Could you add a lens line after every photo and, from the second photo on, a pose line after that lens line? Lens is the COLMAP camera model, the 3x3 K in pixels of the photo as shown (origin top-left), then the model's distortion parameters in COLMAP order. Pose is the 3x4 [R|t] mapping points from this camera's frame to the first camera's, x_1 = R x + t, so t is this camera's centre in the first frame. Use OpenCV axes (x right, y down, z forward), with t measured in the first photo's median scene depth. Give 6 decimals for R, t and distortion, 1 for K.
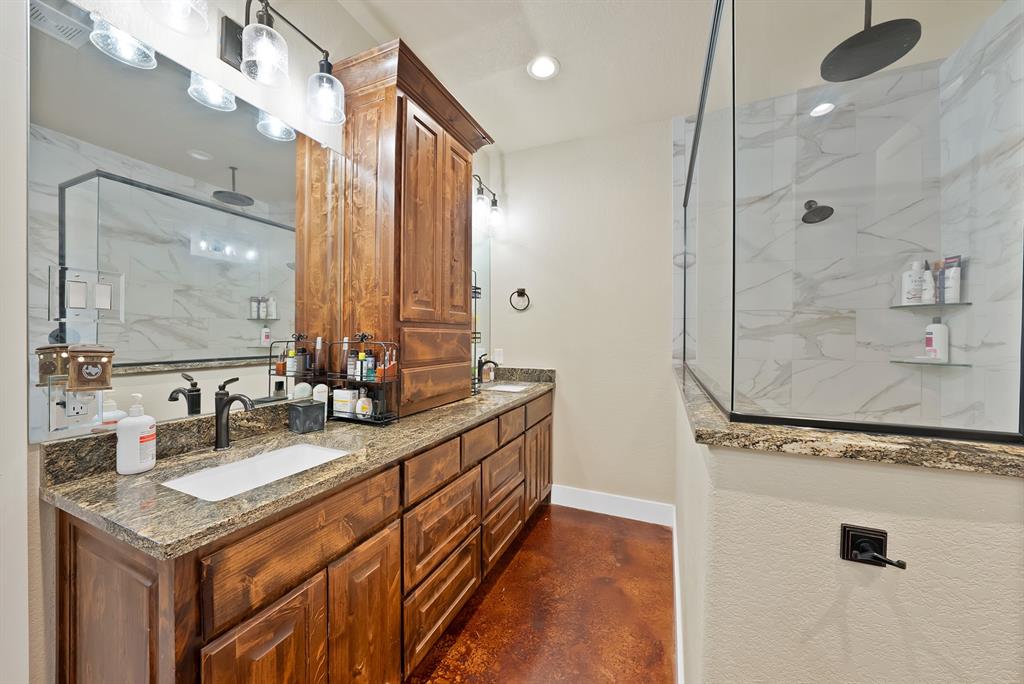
lens RADIAL K [[360.8, 0, 507.7], [0, 360.8, 337.5], [0, 0, 1]] dist [-0.016113, 0.000280]
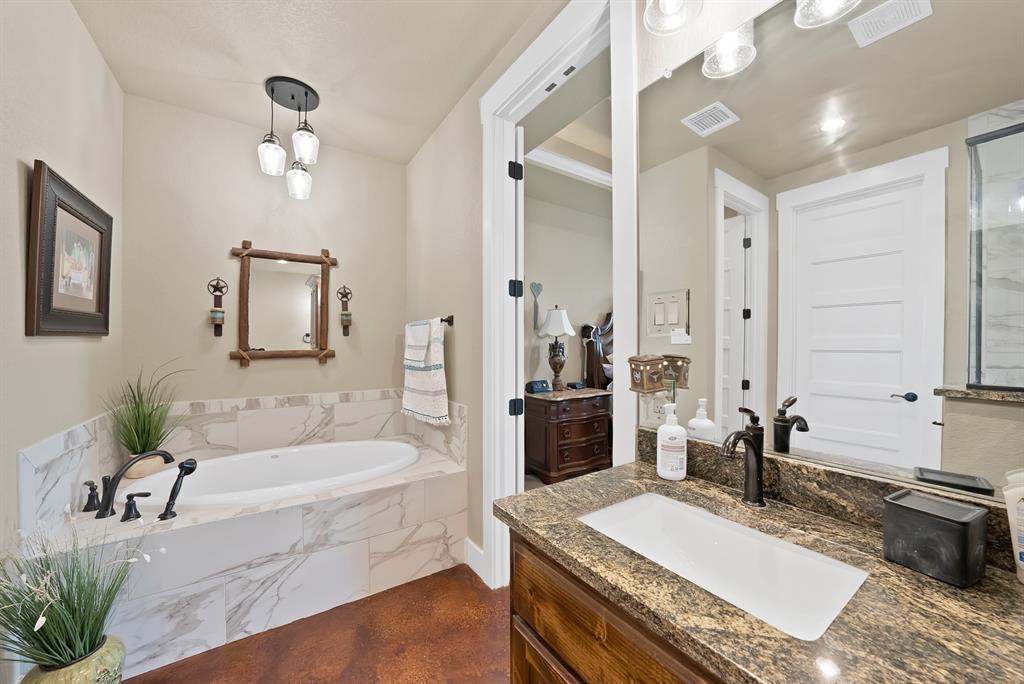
lens RADIAL K [[360.8, 0, 507.7], [0, 360.8, 337.5], [0, 0, 1]] dist [-0.016113, 0.000280]
pose [[-0.529763, -0.019659, -0.847918, 0.124993], [-0.004861, 0.999785, -0.020142, -0.016664], [0.848132, -0.006549, -0.529745, 1.095356]]
